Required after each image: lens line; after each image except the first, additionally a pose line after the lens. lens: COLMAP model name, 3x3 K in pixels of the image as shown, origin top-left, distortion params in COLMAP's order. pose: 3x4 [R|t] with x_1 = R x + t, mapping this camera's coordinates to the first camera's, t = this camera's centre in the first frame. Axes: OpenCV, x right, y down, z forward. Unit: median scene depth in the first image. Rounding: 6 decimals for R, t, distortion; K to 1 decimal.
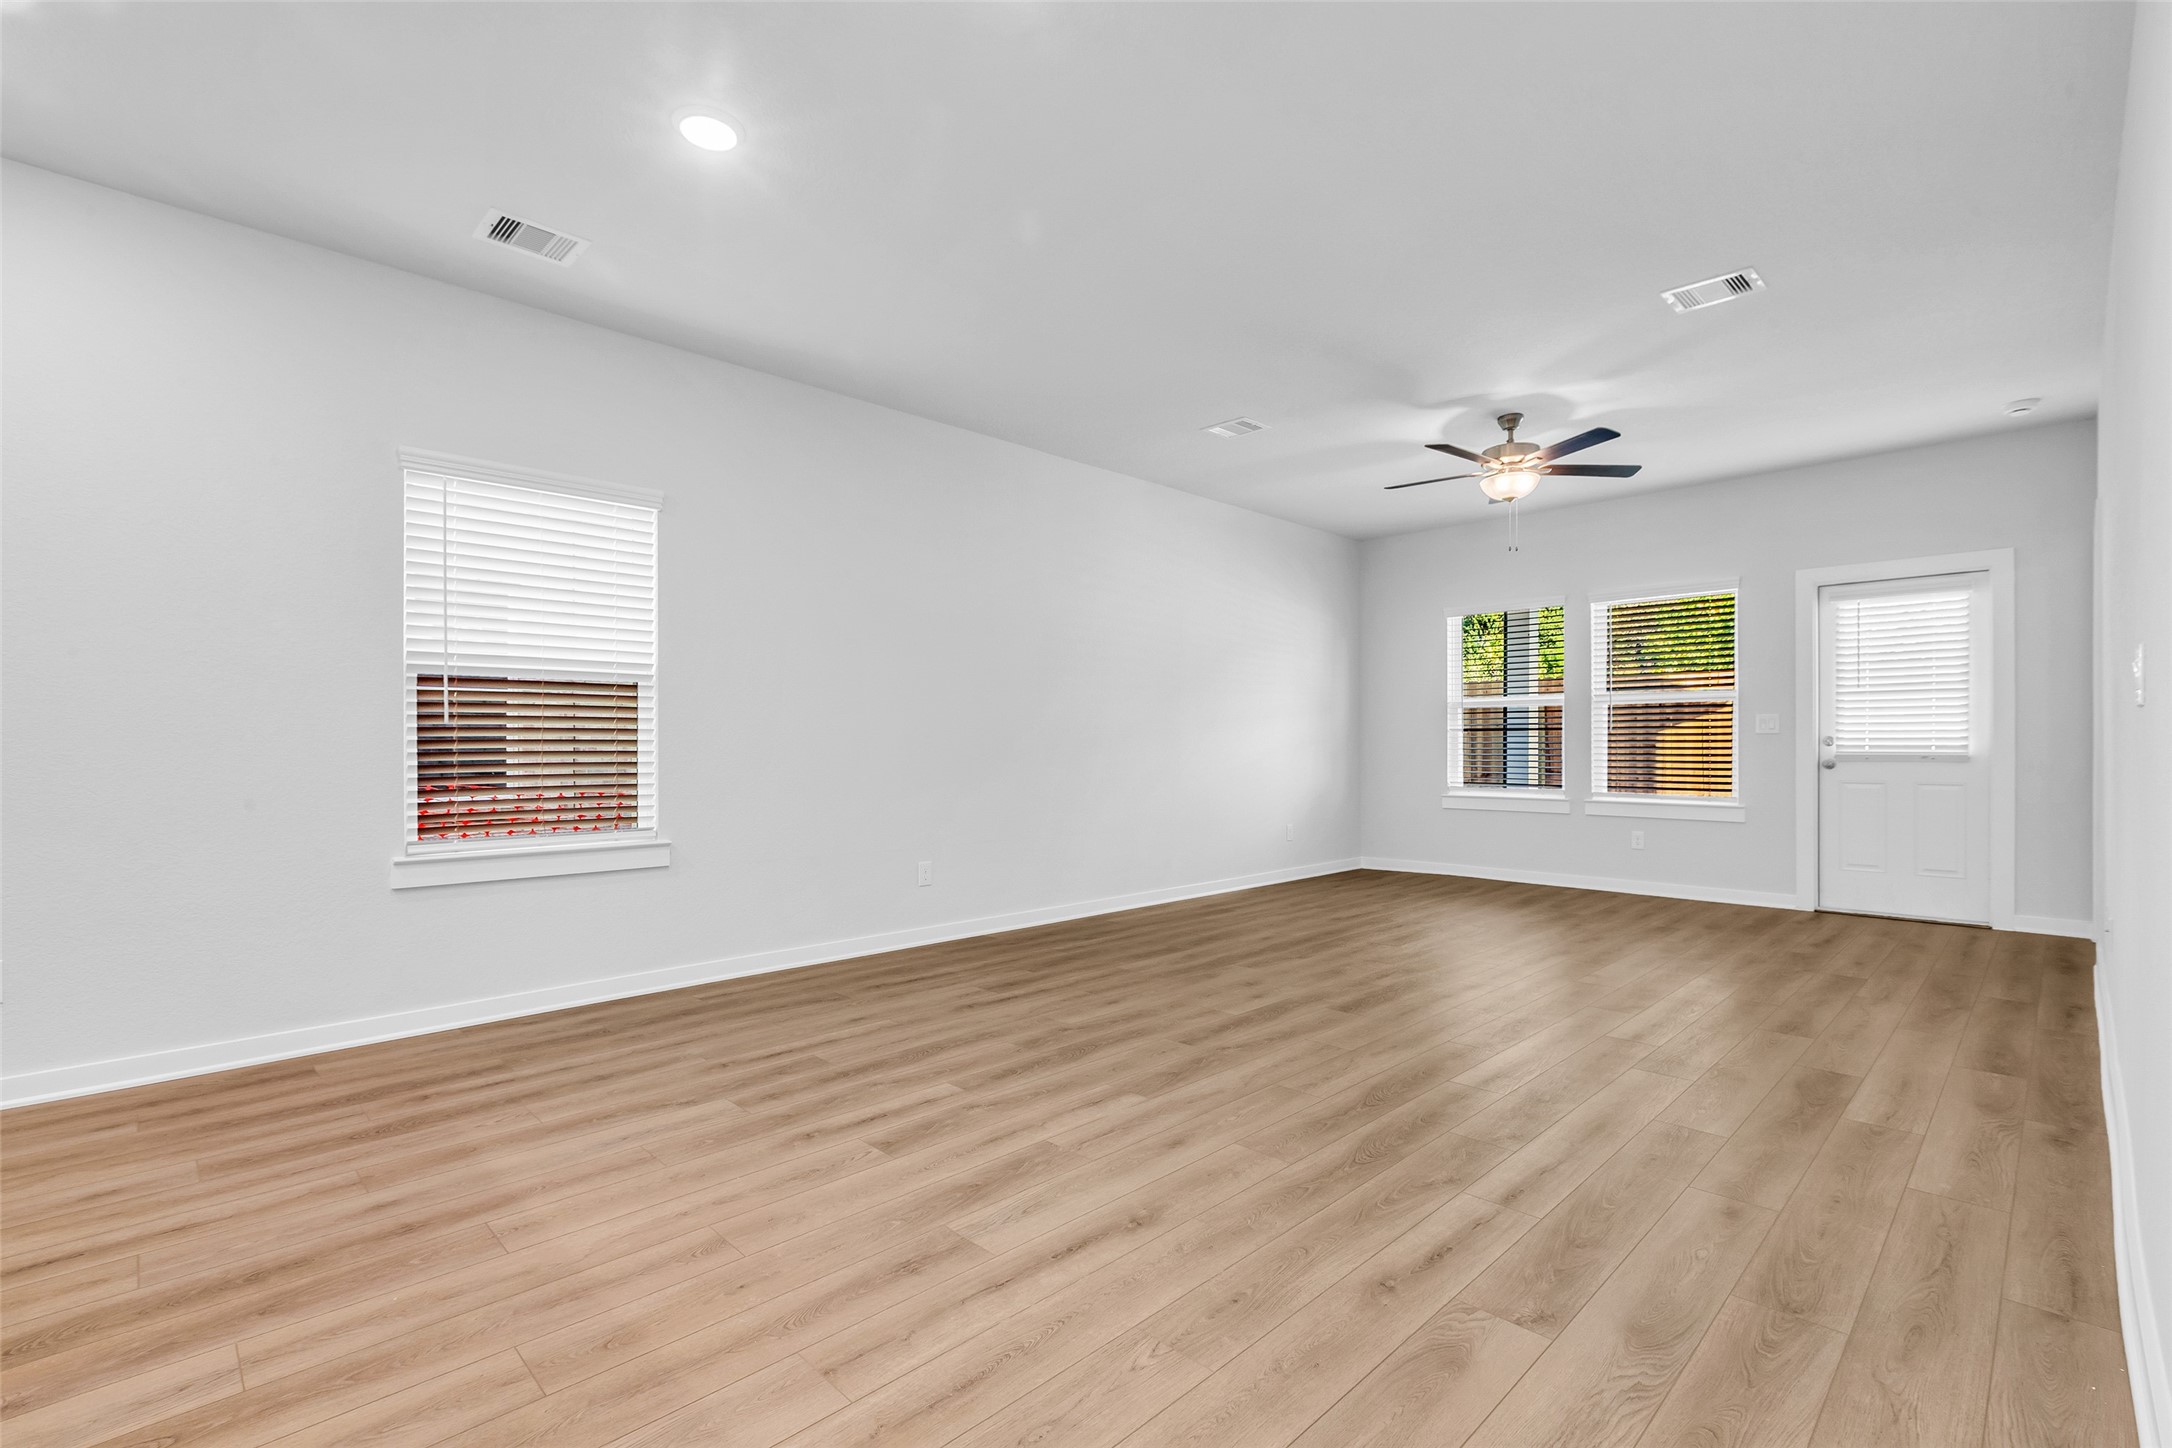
lens RADIAL K [[972.6, 0, 1099.0], [0, 972.6, 754.7], [0, 0, 1]] dist [0.000351, 0.000399]
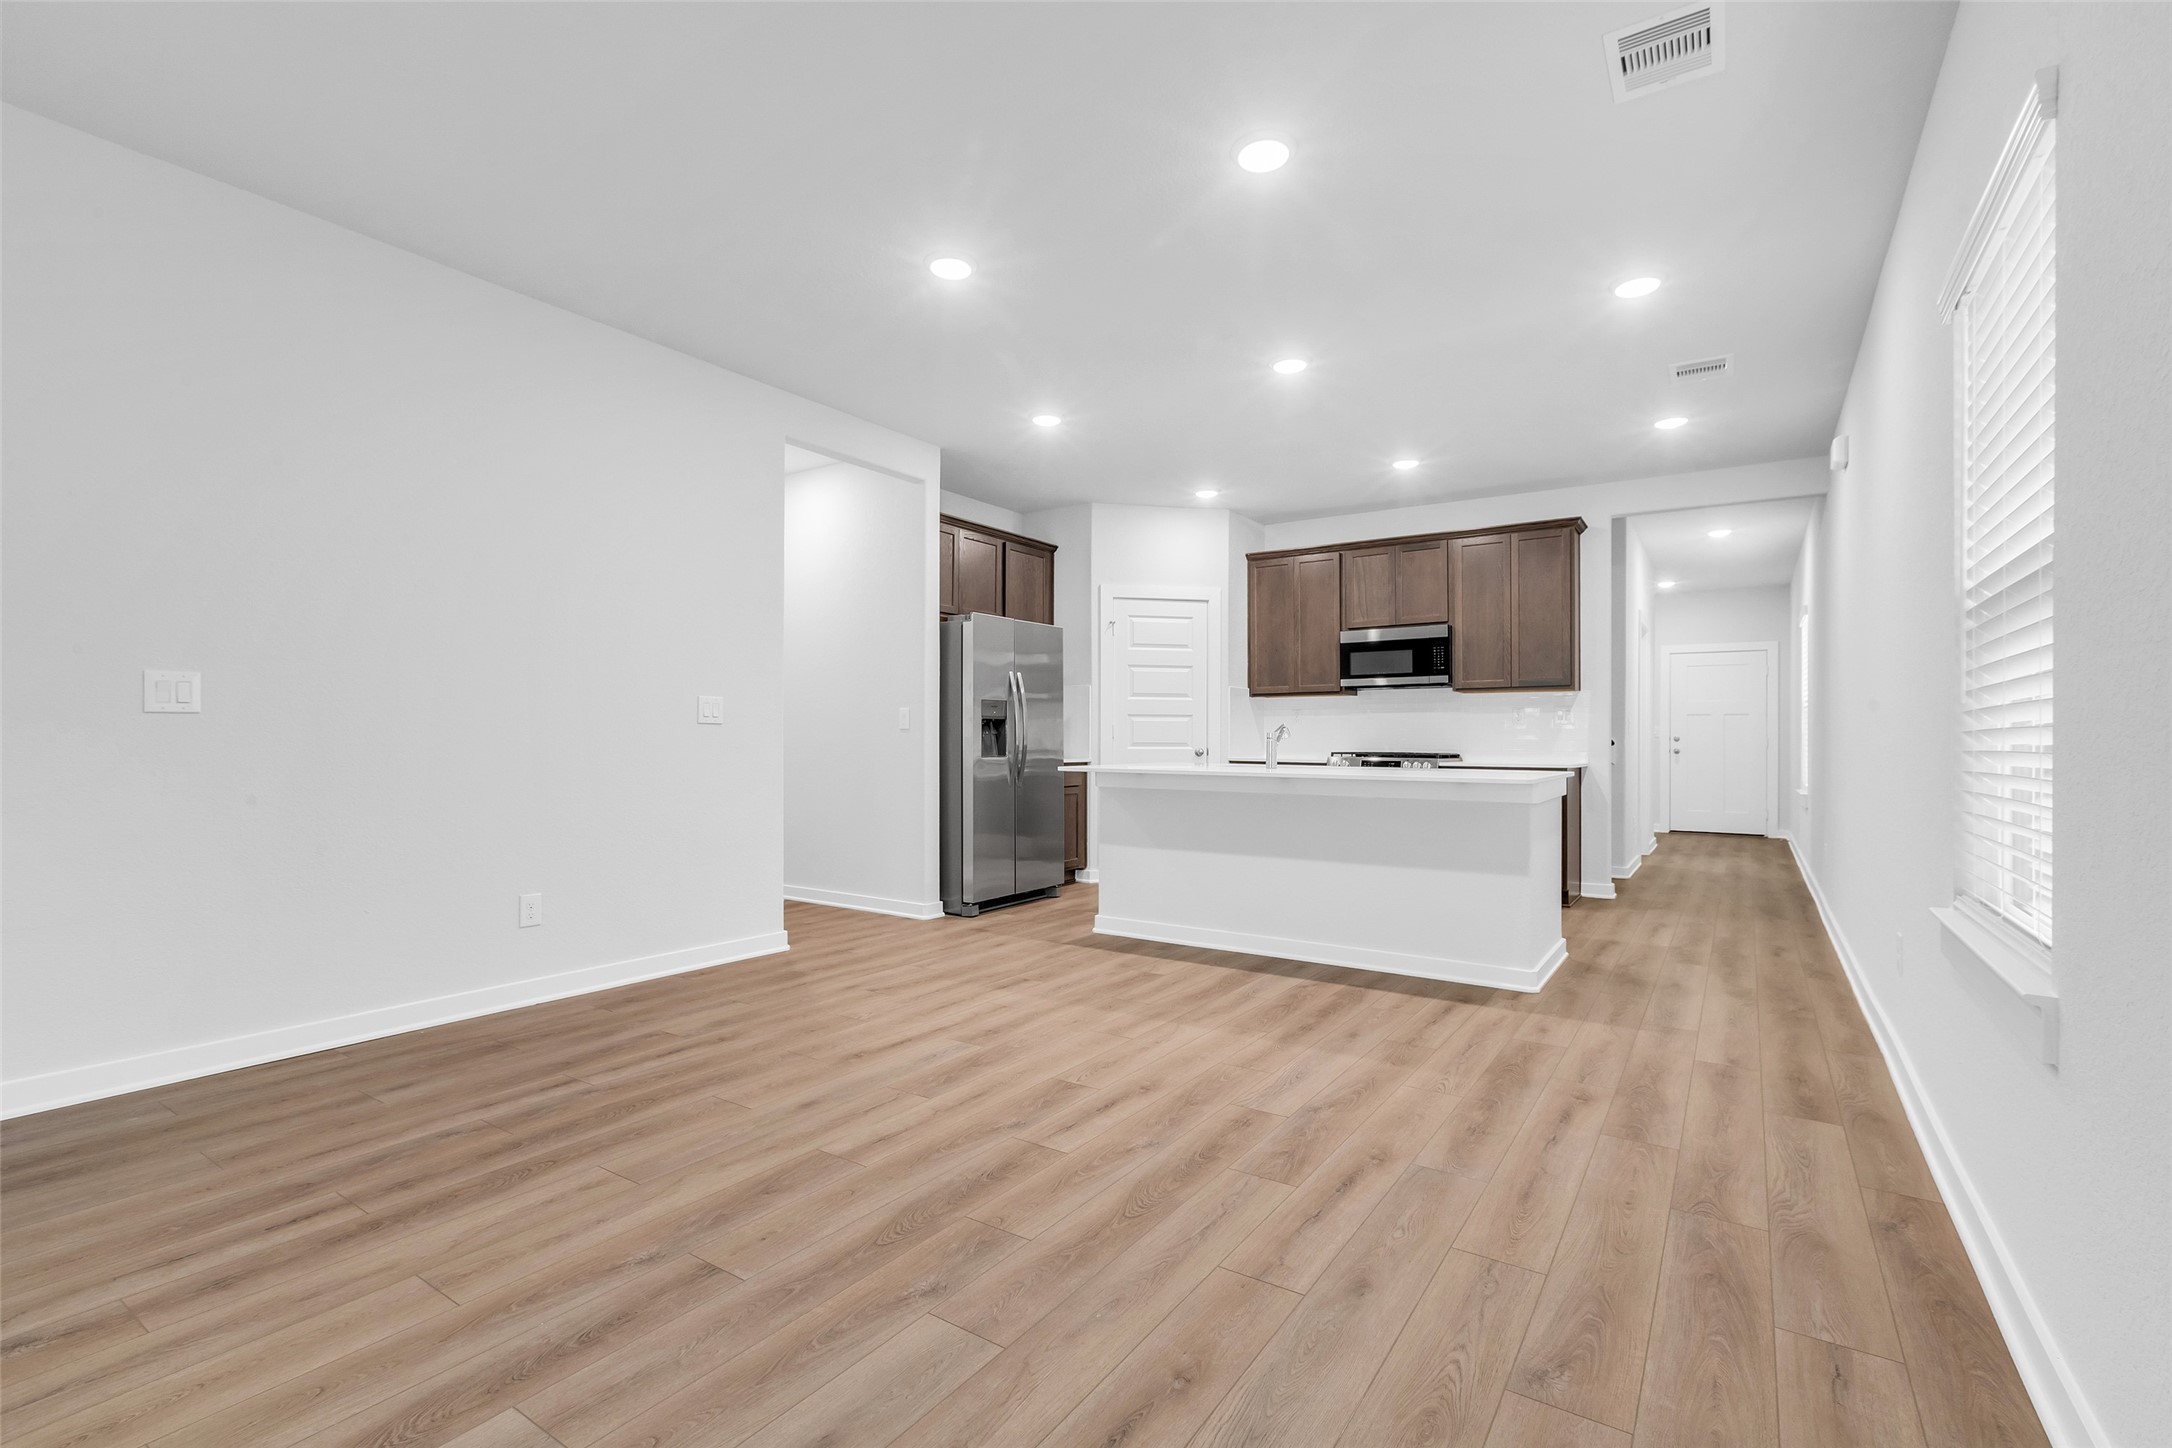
lens RADIAL K [[972.6, 0, 1093.7], [0, 972.6, 721.0], [0, 0, 1]] dist [0.000351, 0.000399]
pose [[-0.981039, -0.005788, -0.193722, -0.015498], [-0.004456, 0.999963, -0.007312, -0.015851], [0.193757, -0.006310, -0.981029, 1.533100]]
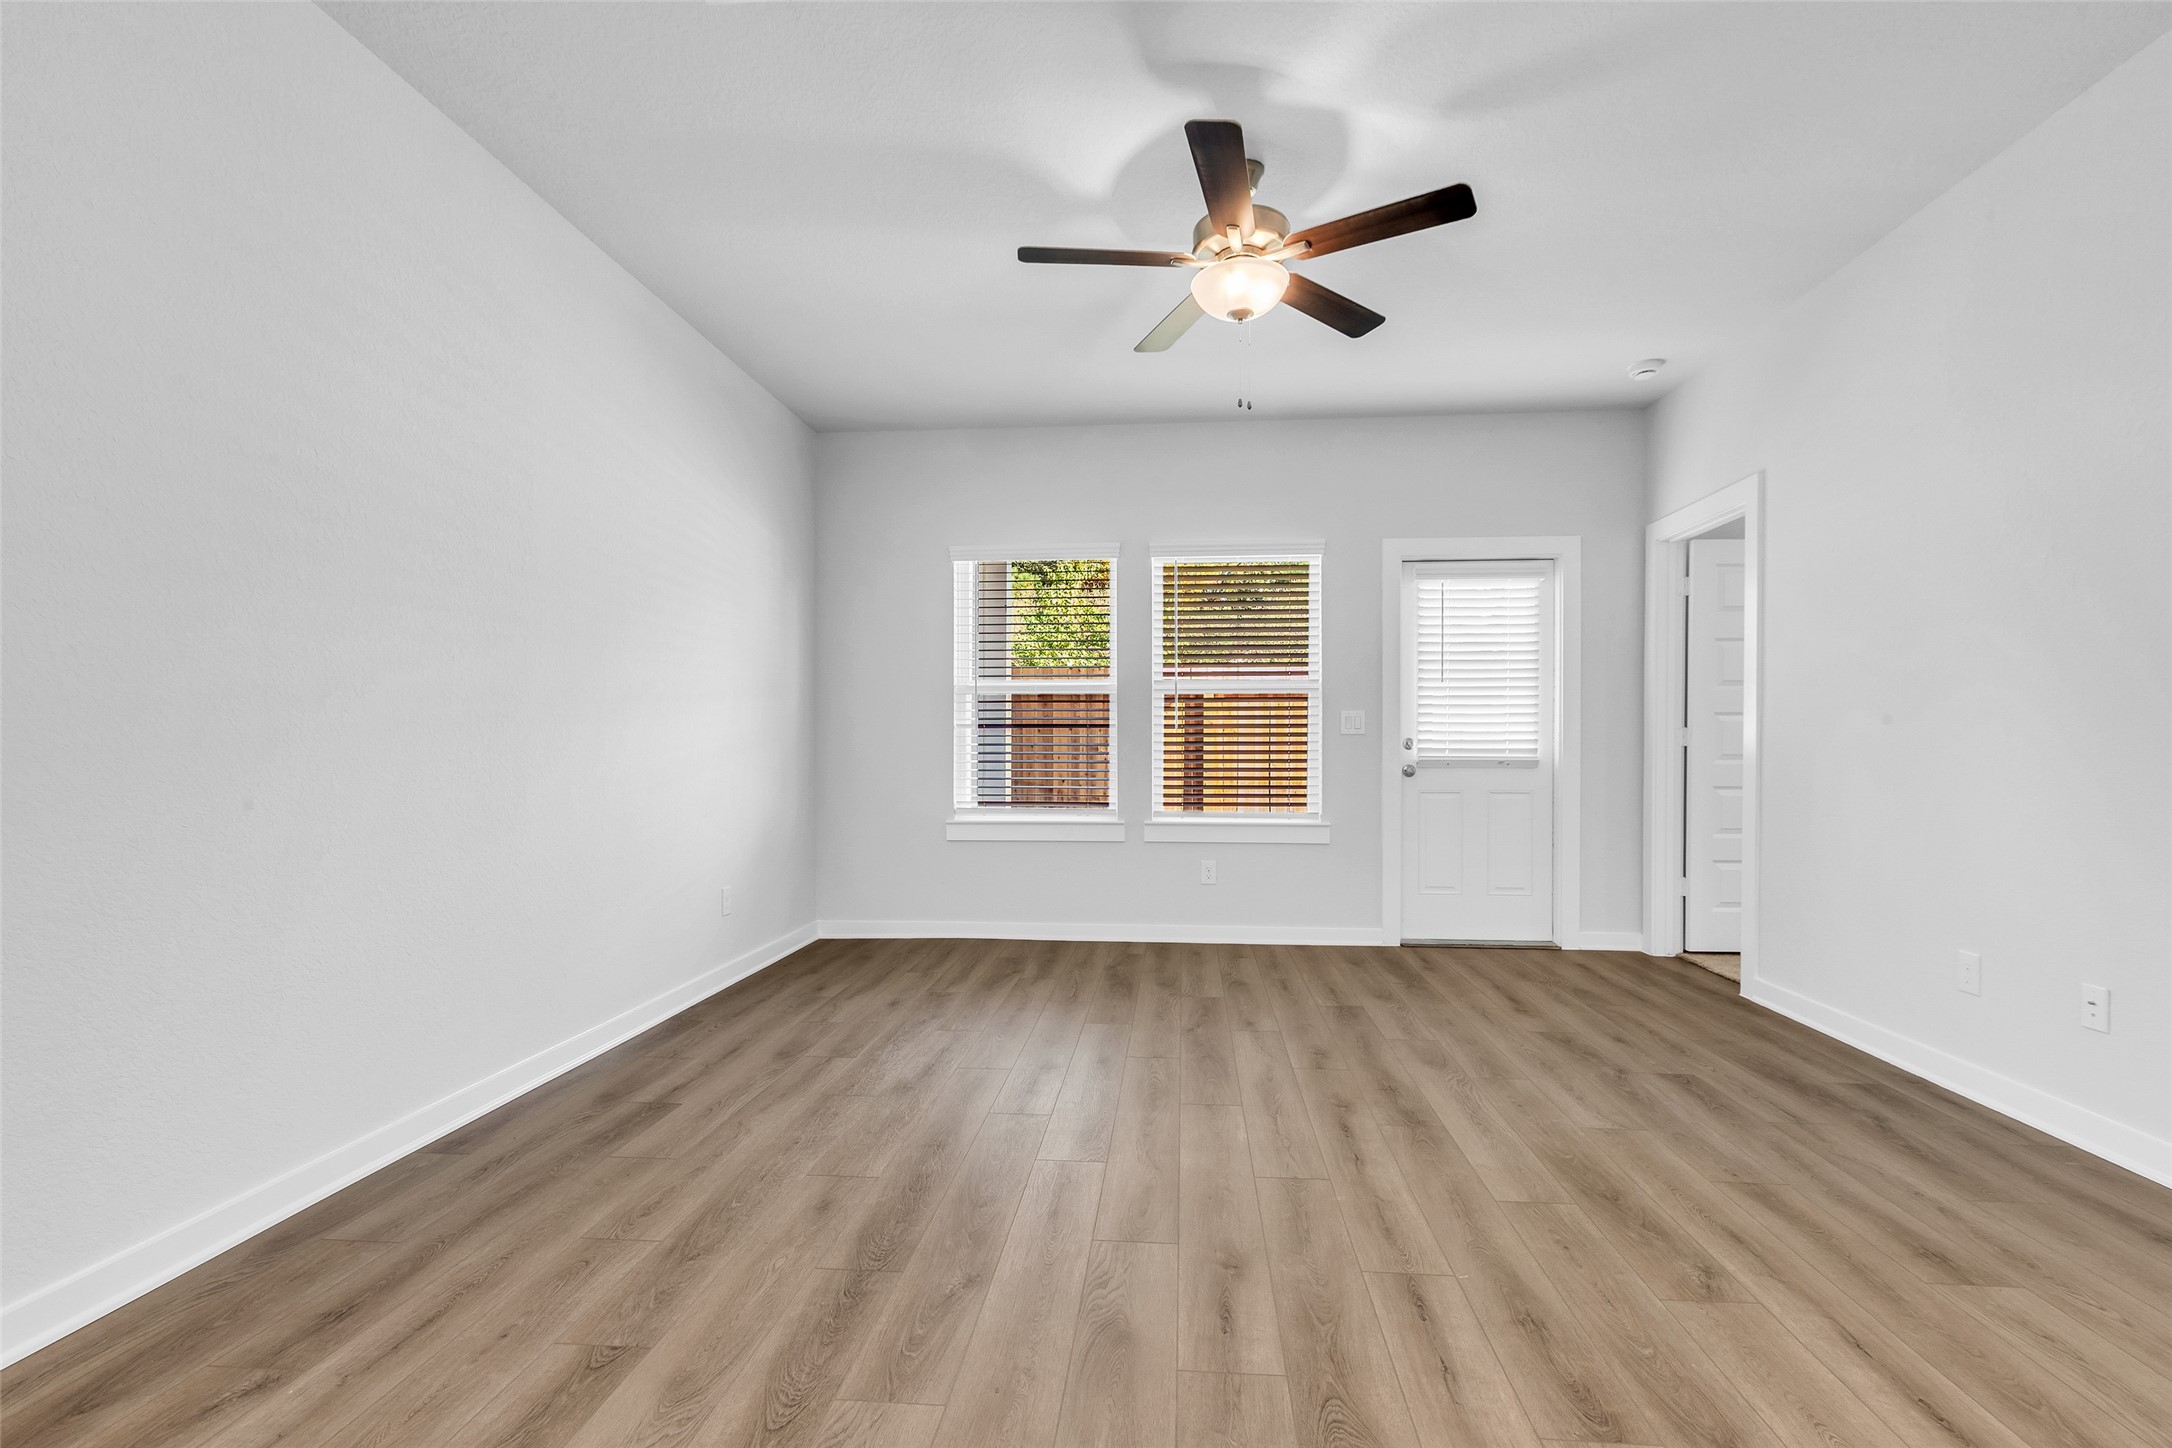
lens RADIAL K [[972.6, 0, 1107.1], [0, 972.6, 763.2], [0, 0, 1]] dist [0.000351, 0.000399]
pose [[0.762504, -0.007880, 0.646936, -0.007367], [0.004162, 0.999965, 0.007276, -0.007905], [-0.646970, -0.002856, 0.762510, 0.895575]]
